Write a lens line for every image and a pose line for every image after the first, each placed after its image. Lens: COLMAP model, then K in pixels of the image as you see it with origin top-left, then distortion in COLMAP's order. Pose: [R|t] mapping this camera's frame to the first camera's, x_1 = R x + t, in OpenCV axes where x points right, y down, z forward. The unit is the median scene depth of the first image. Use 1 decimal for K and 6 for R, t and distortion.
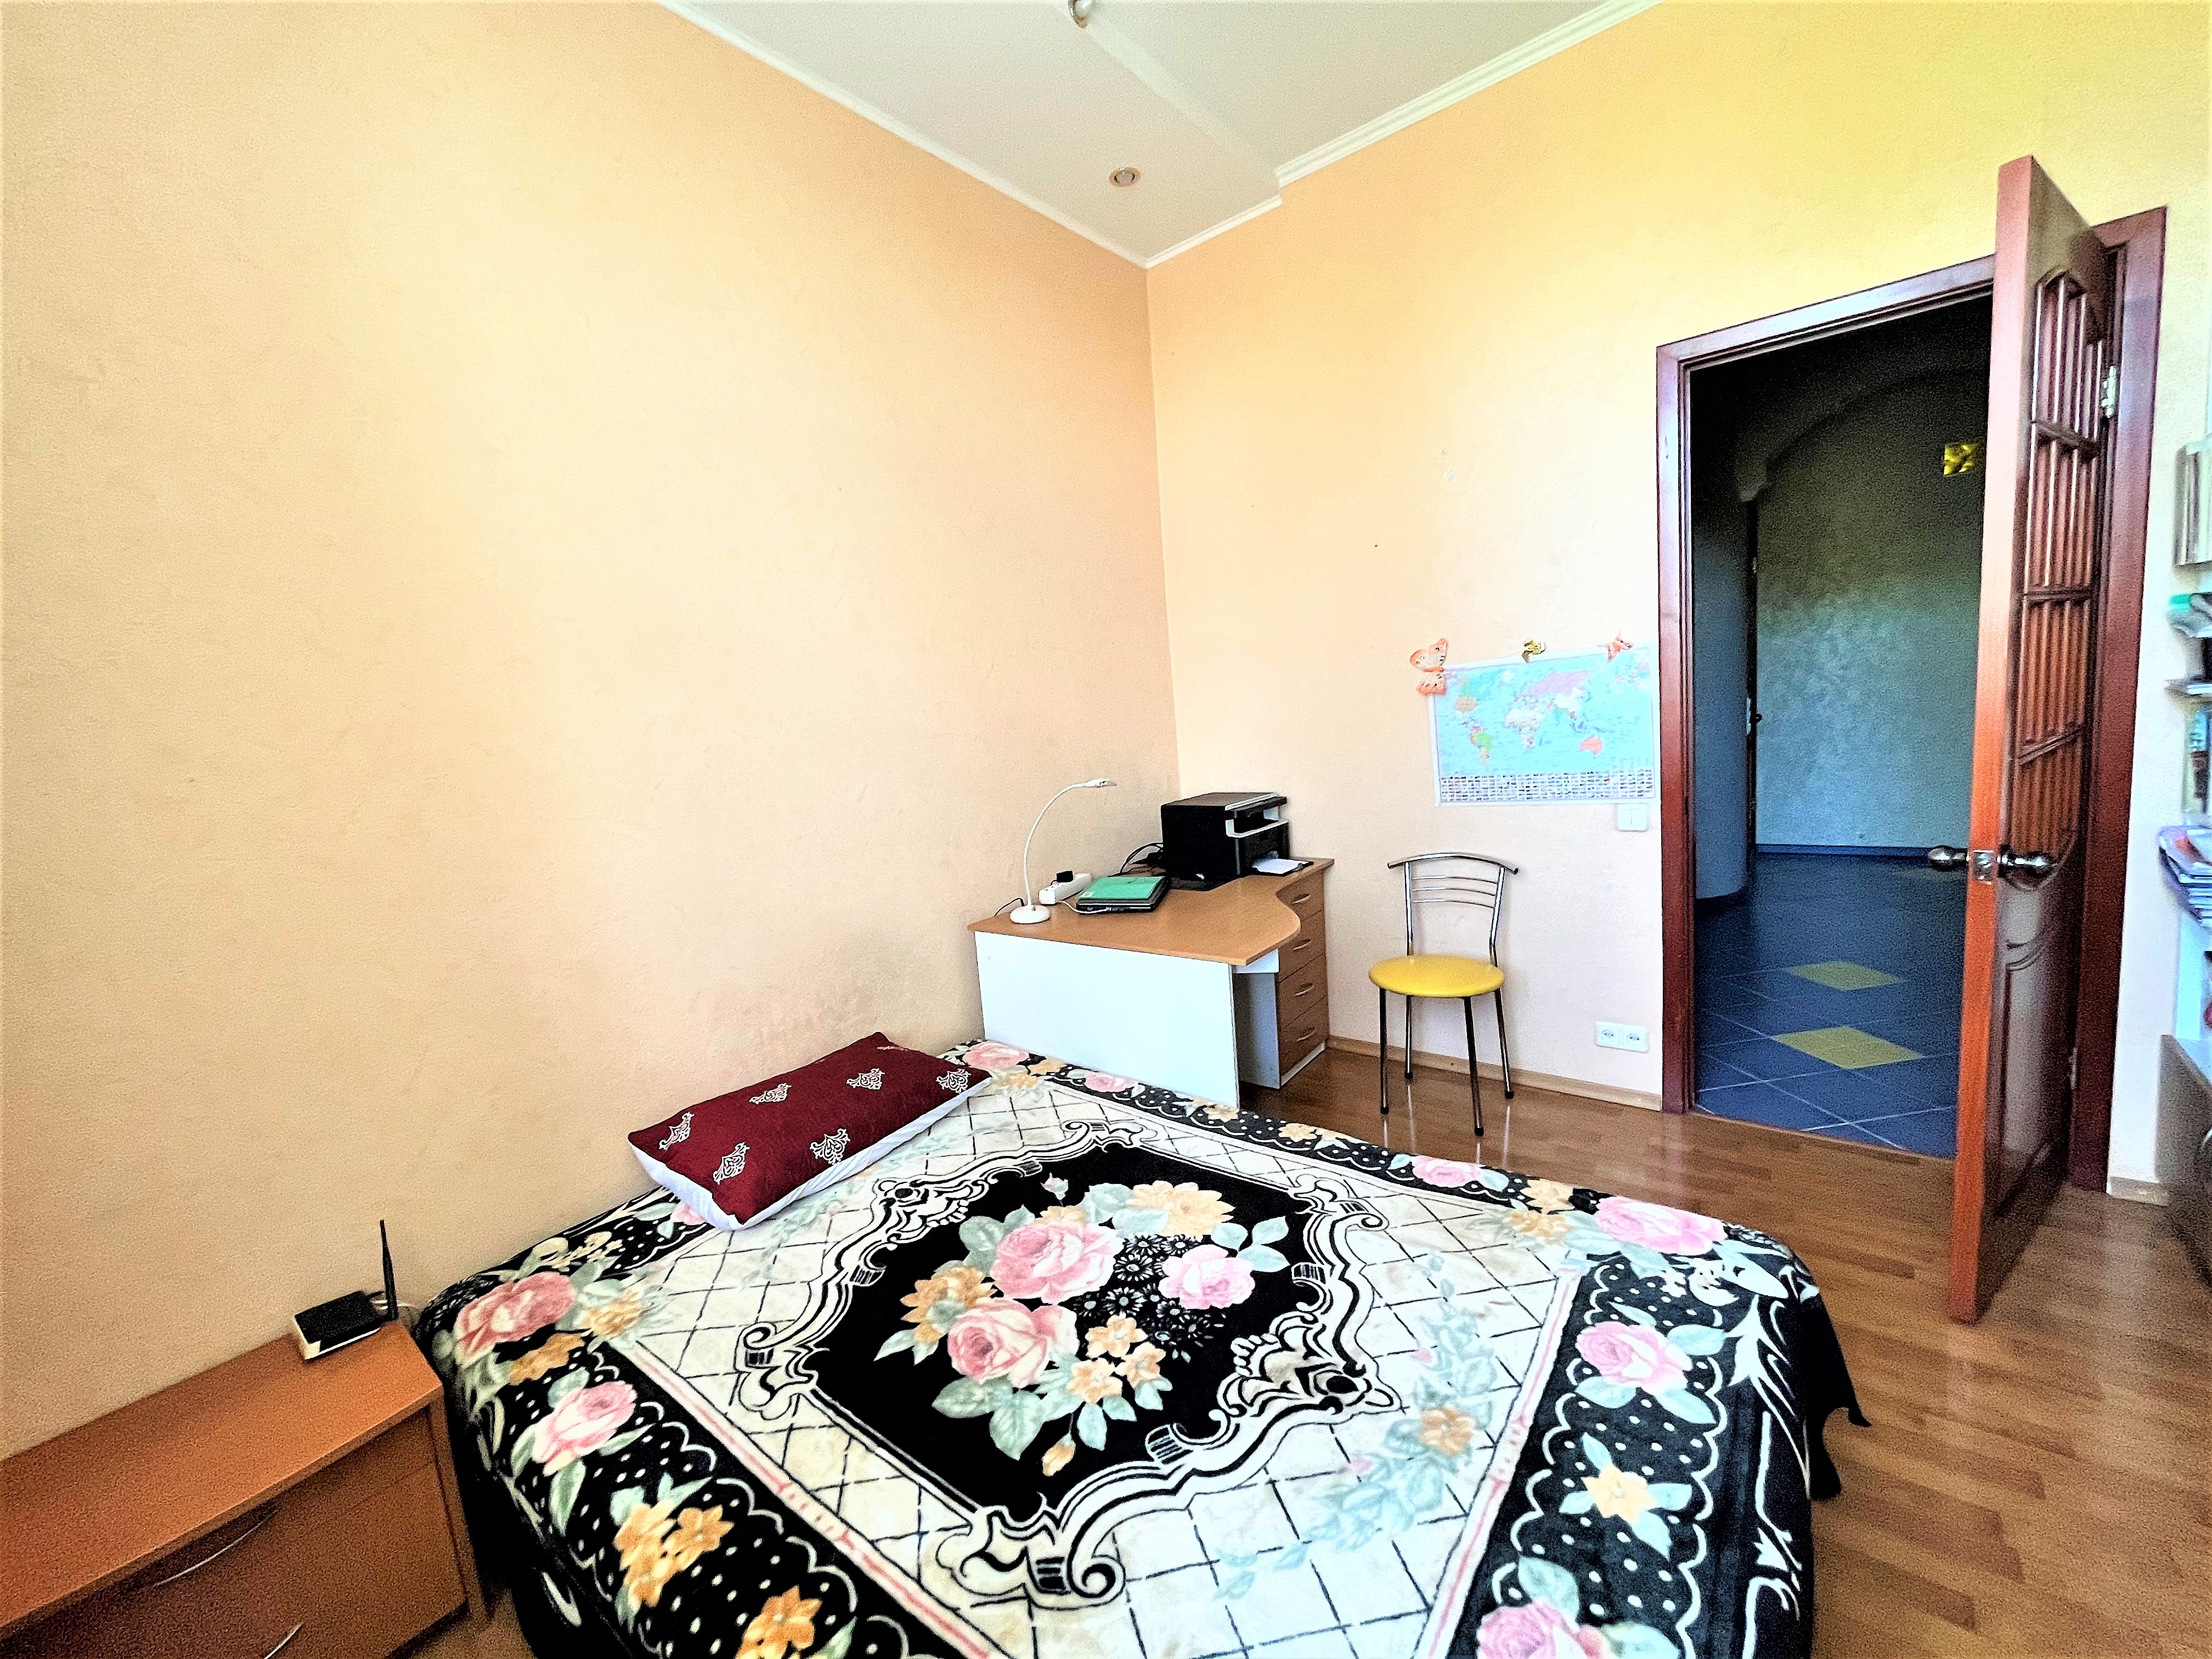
lens RADIAL K [[895.5, 0, 1108.6], [0, 895.5, 821.4], [0, 0, 1]] dist [-0.001662, 0.000003]
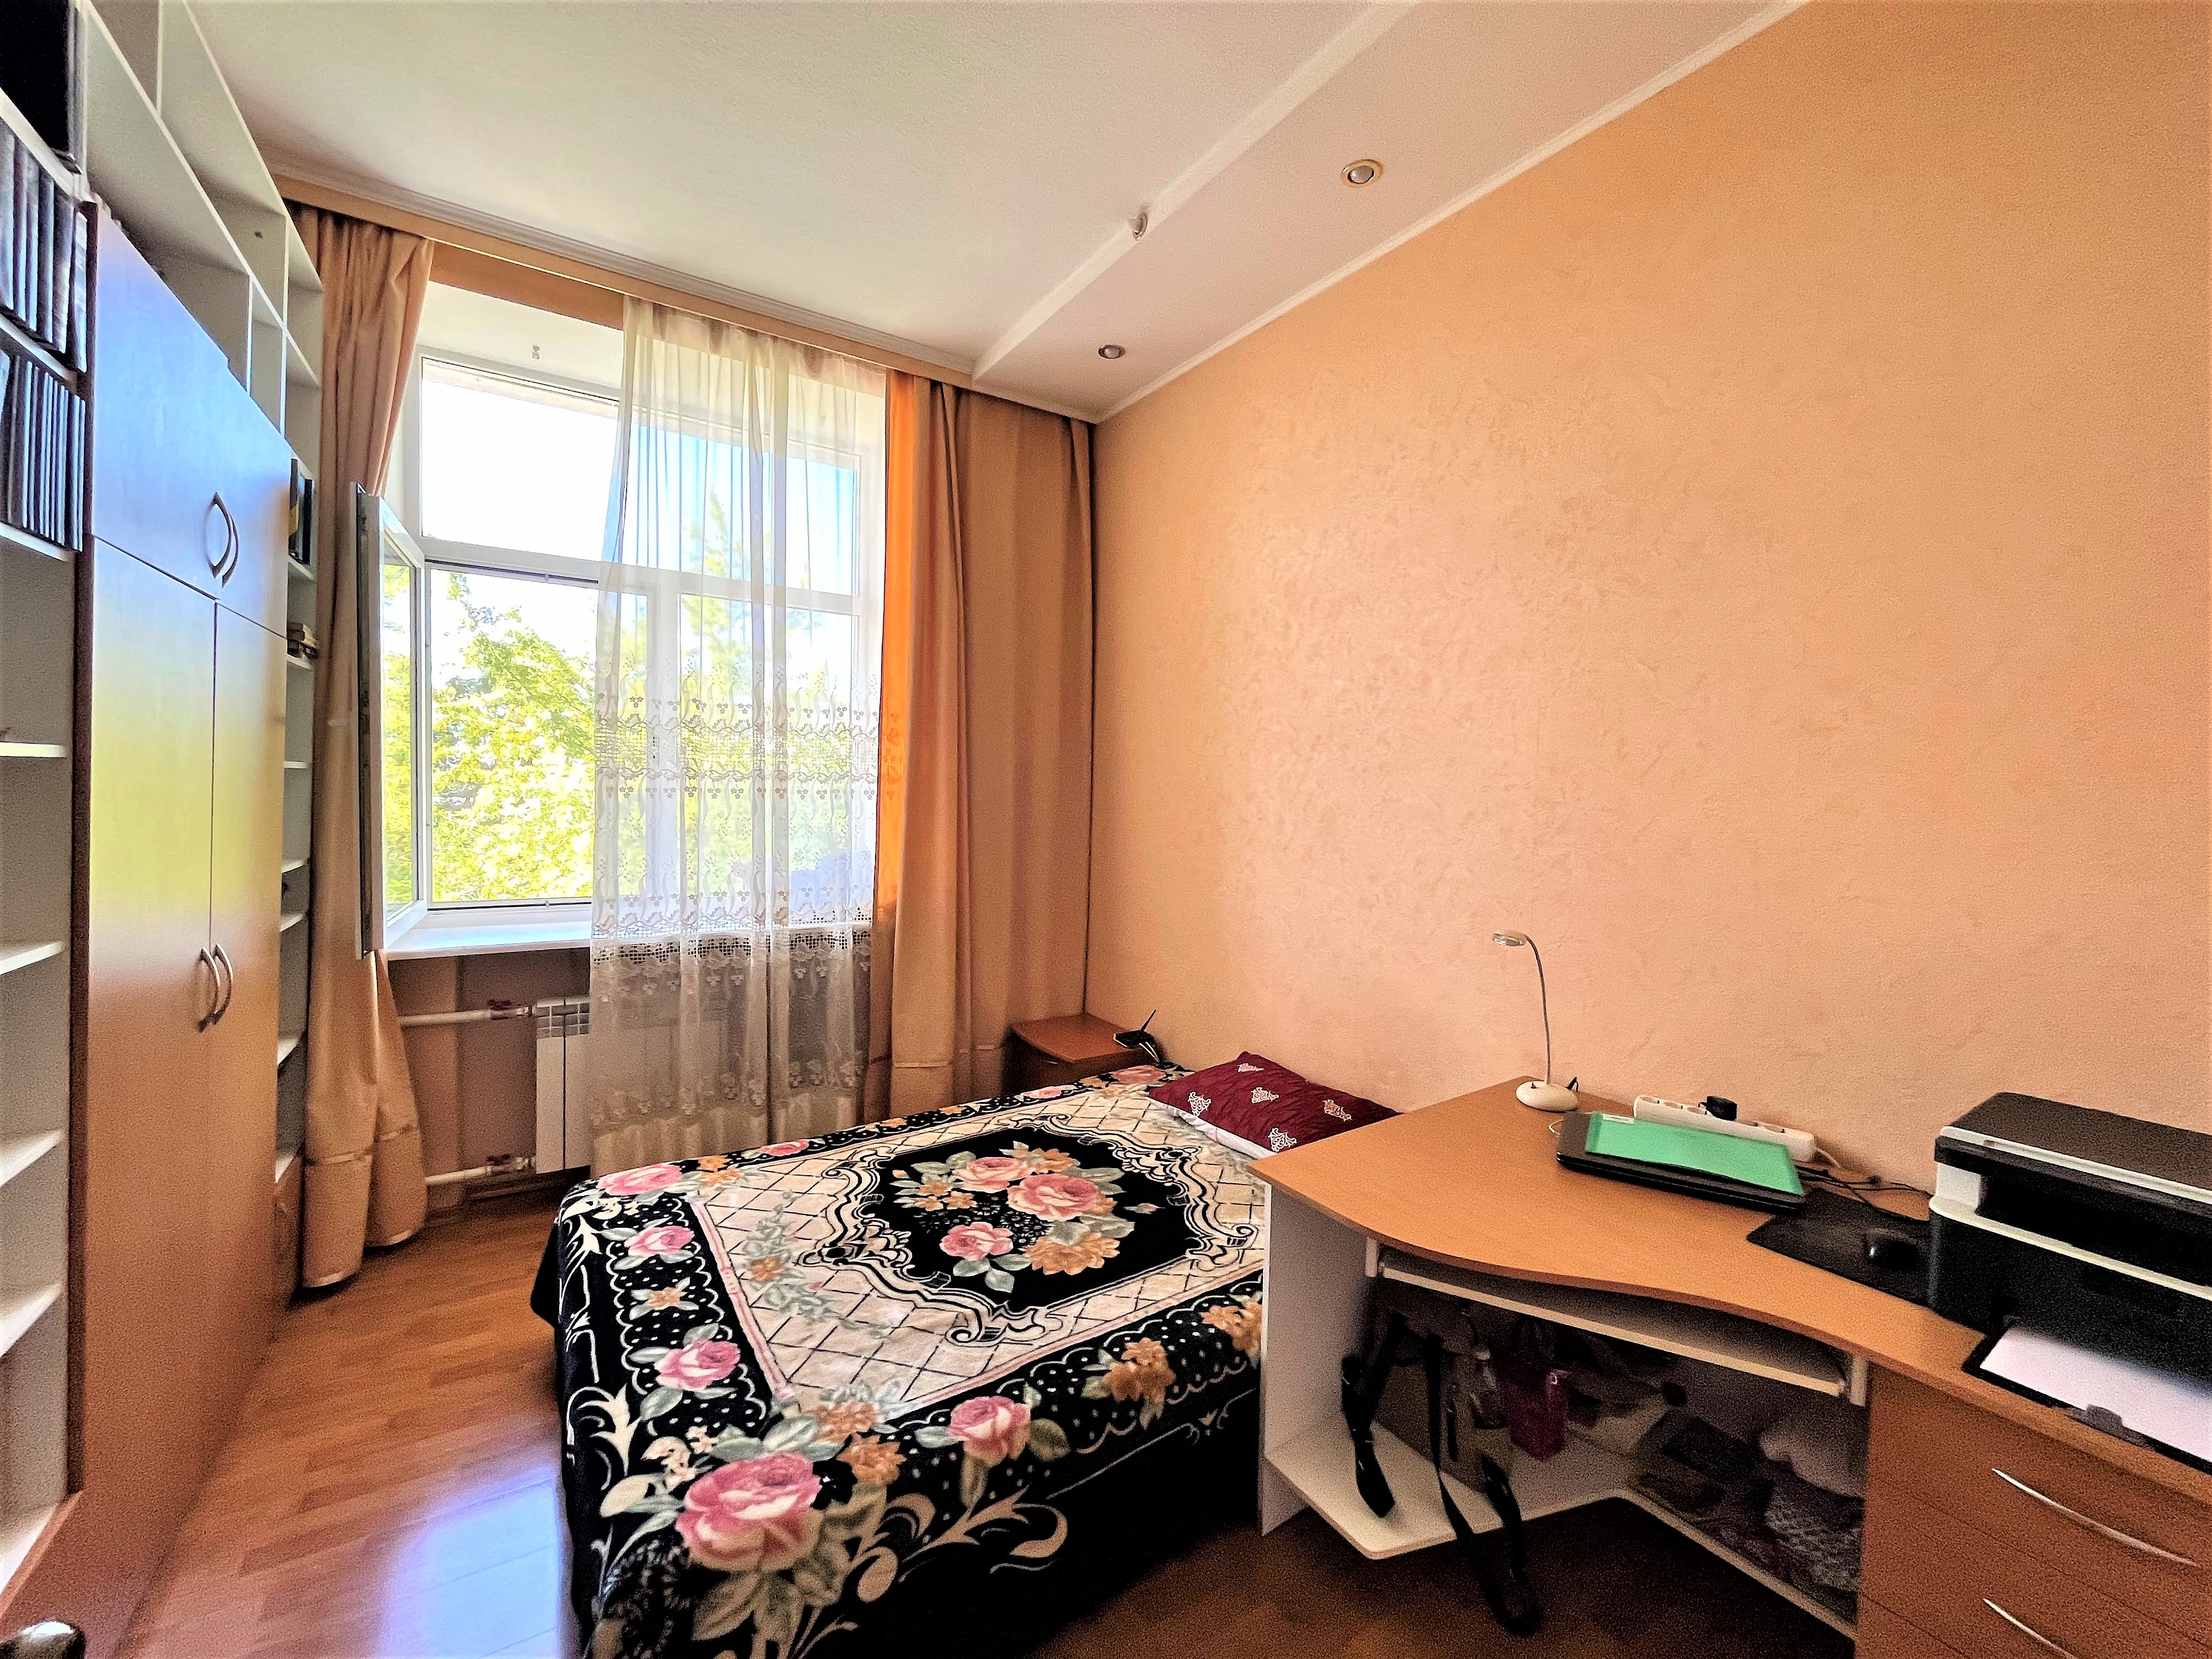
lens RADIAL K [[895.5, 0, 1103.2], [0, 895.5, 819.9], [0, 0, 1]] dist [-0.001662, 0.000003]
pose [[-0.324507, 0.114751, -0.938897, 1.401142], [-0.115818, 0.980325, 0.159844, -0.391487], [0.938766, 0.160611, -0.304832, 1.683853]]
